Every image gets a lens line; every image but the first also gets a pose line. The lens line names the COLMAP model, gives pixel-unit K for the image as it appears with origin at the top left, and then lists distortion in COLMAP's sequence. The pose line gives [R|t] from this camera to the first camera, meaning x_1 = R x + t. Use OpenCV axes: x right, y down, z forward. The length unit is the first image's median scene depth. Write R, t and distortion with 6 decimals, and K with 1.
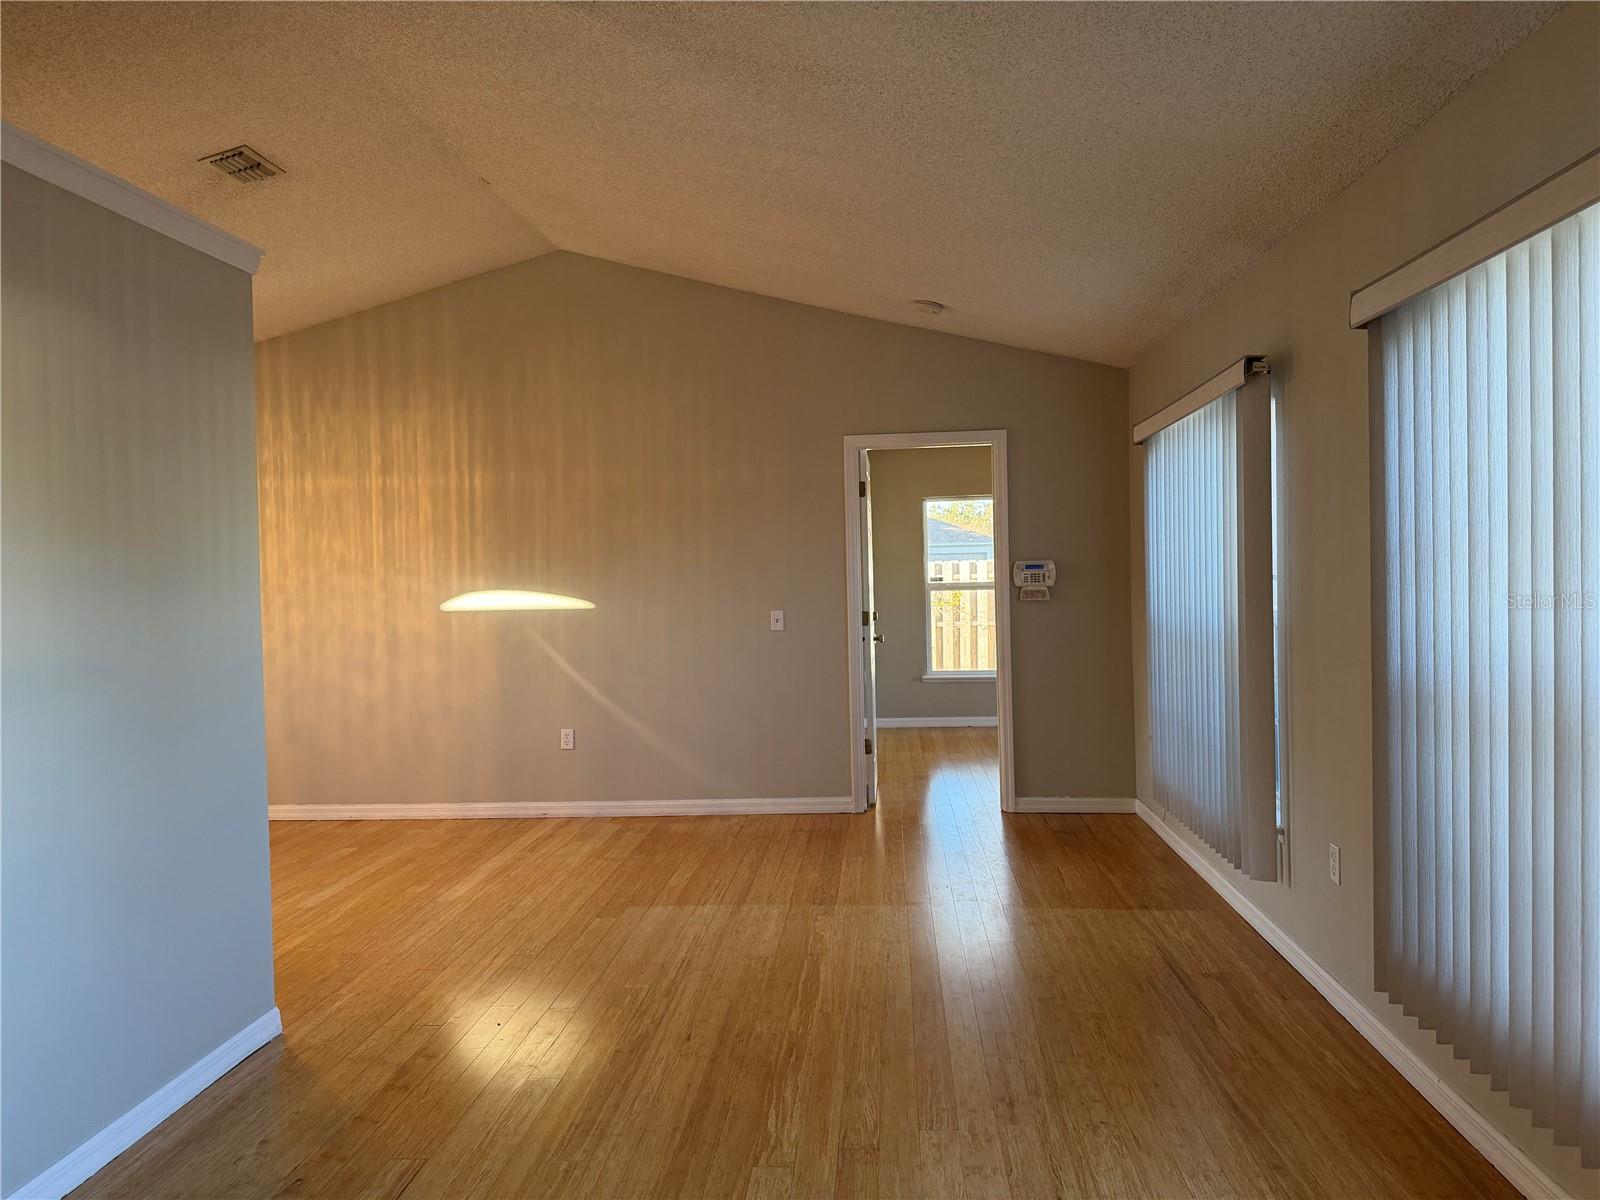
lens RADIAL K [[1130.1, 0, 786.9], [0, 1130.1, 600.7], [0, 0, 1]] dist [0.049195, -0.049751]
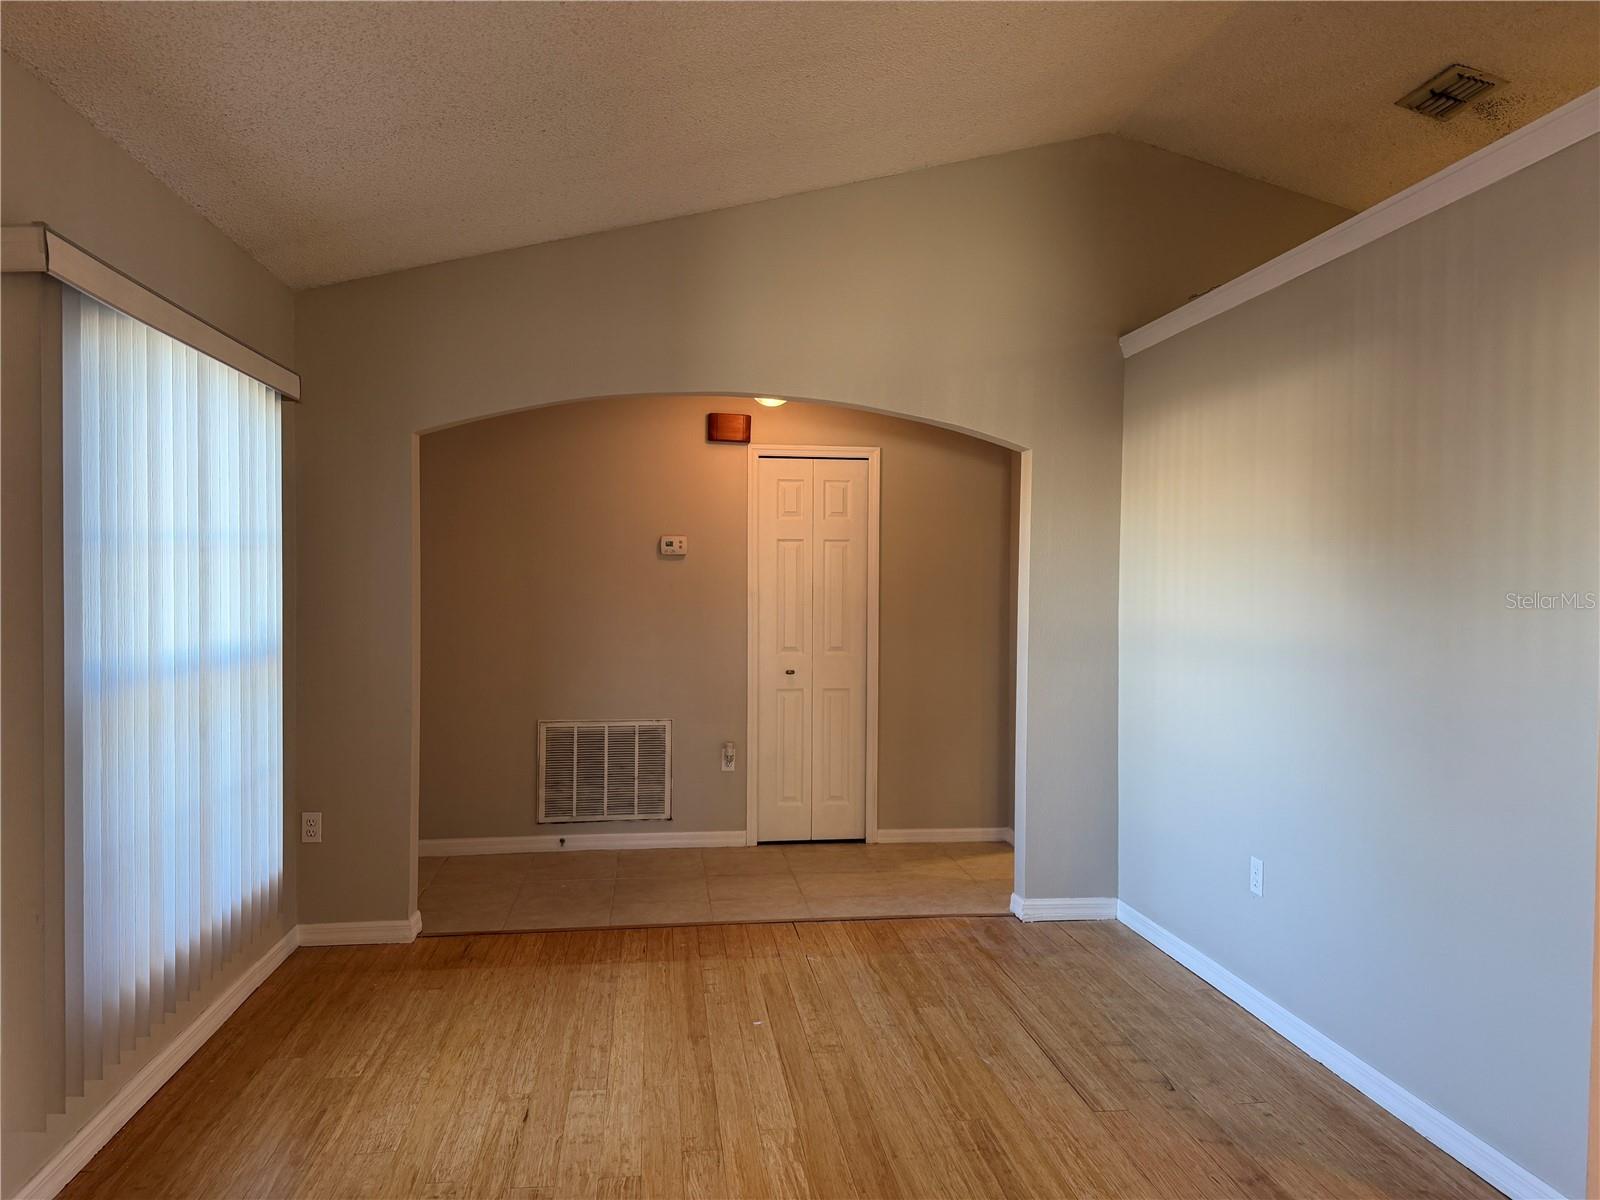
lens RADIAL K [[1130.1, 0, 797.2], [0, 1130.1, 593.2], [0, 0, 1]] dist [0.049195, -0.049751]
pose [[-0.975674, 0.018934, -0.218408, 0.160337], [0.010638, 0.999179, 0.039096, -0.044592], [0.218968, 0.035821, -0.975074, 1.655341]]
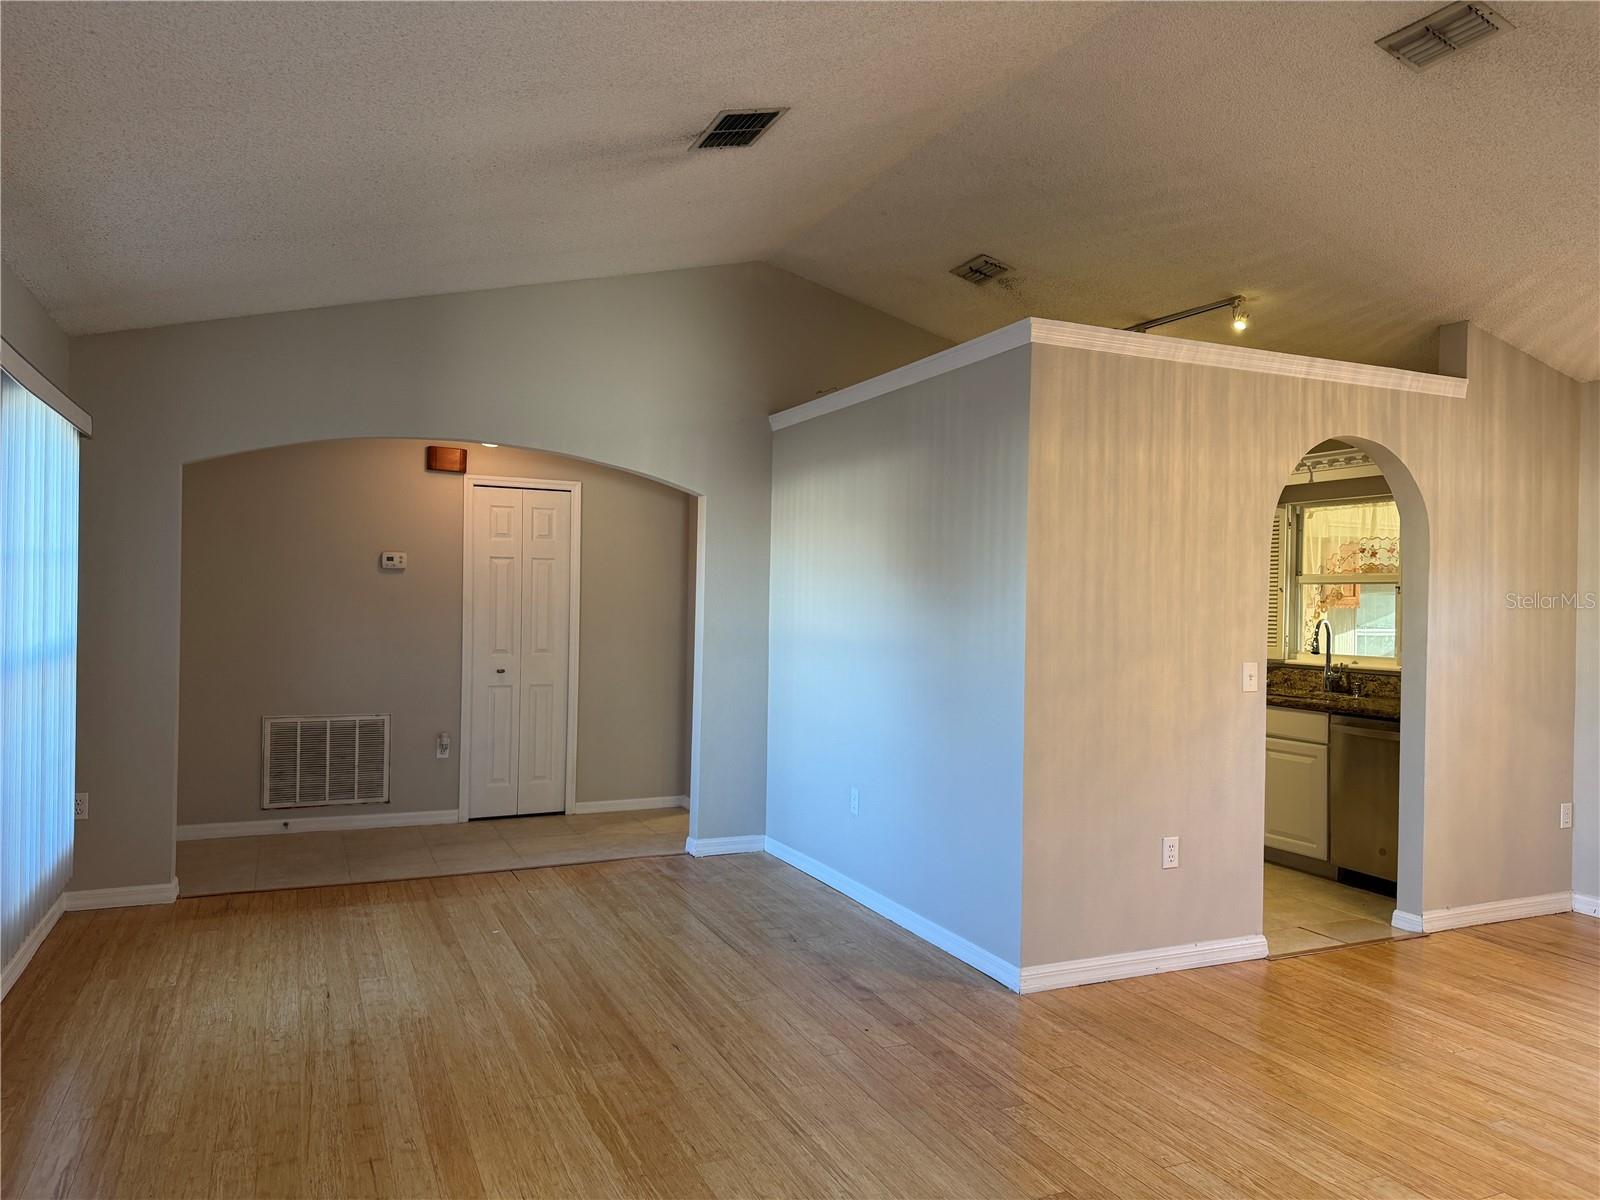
lens RADIAL K [[1130.1, 0, 798.2], [0, 1130.1, 600.3], [0, 0, 1]] dist [0.049195, -0.049751]
pose [[-0.872976, 0.010775, -0.487644, 0.328403], [-0.008108, 0.999297, 0.036596, -0.061786], [0.487695, 0.035901, -0.872275, 2.015837]]
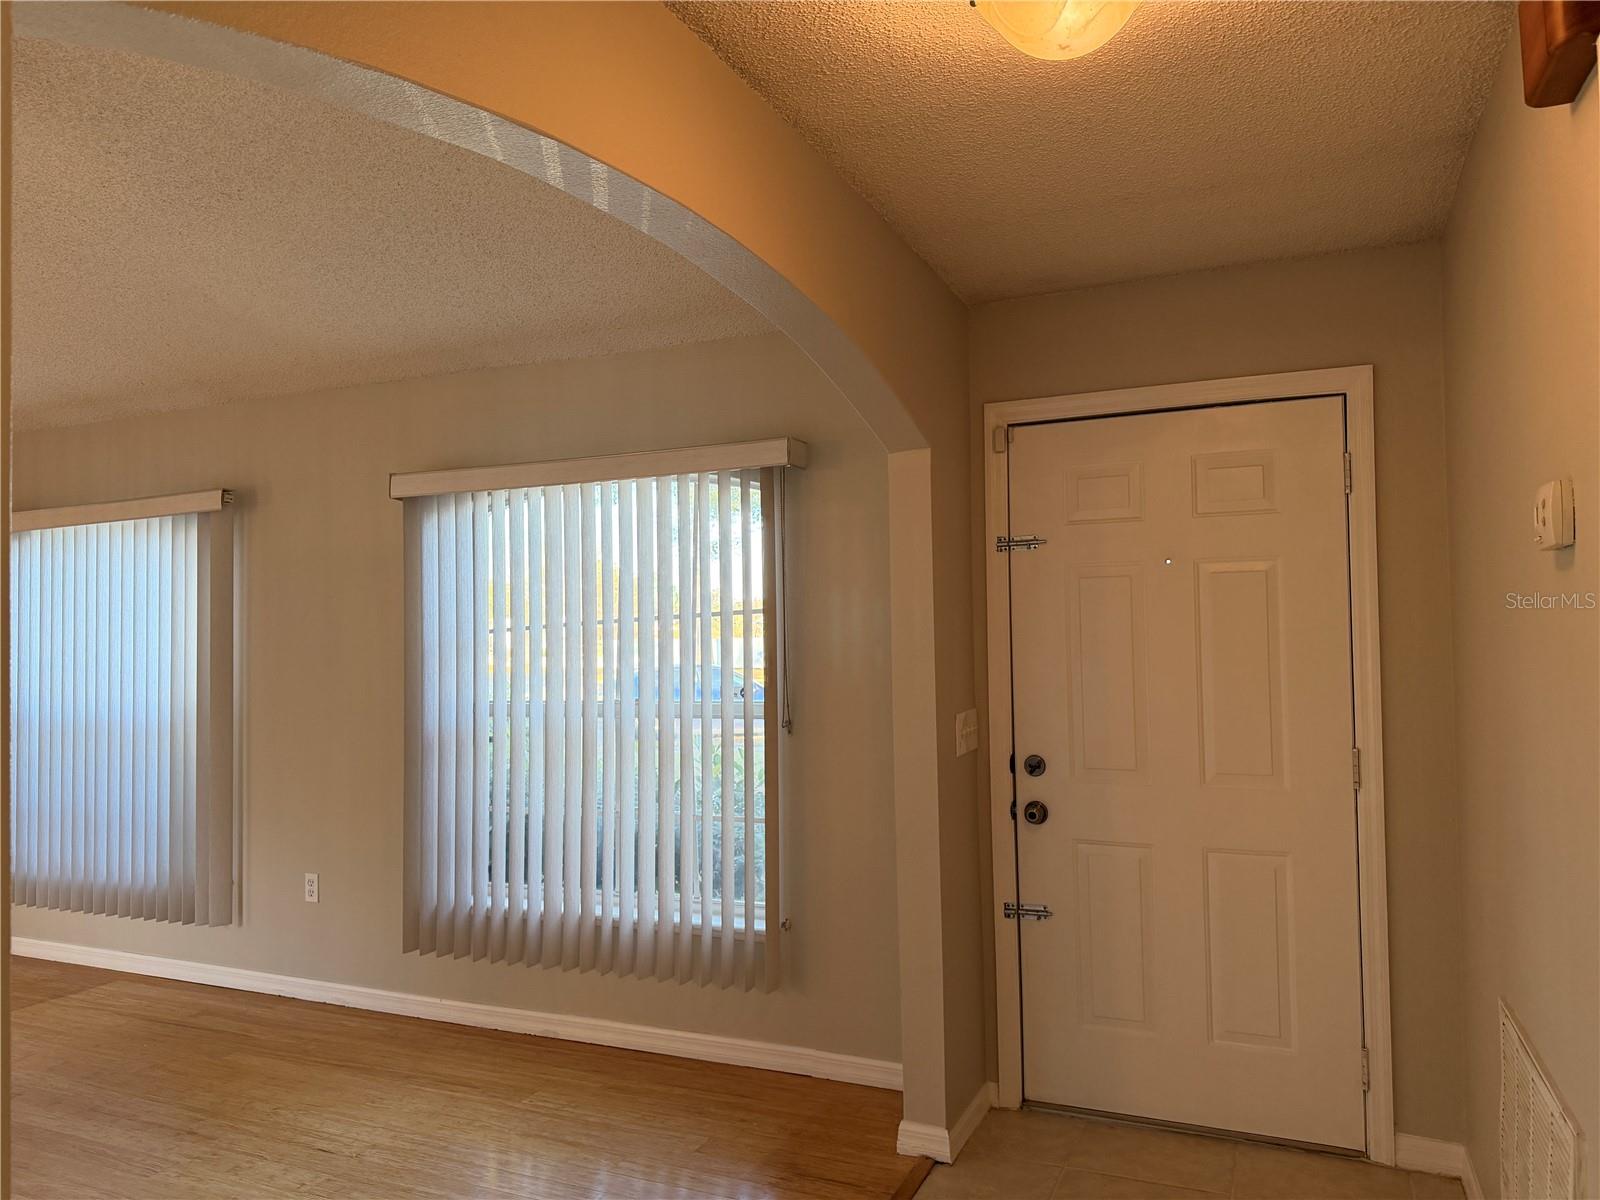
lens RADIAL K [[1130.1, 0, 798.8], [0, 1130.1, 606.9], [0, 0, 1]] dist [0.049195, -0.049751]
pose [[0.325039, 0.053884, 0.944164, -0.632784], [0.028069, 0.997386, -0.066584, 0.011957], [-0.945284, 0.048145, 0.322677, 0.033838]]
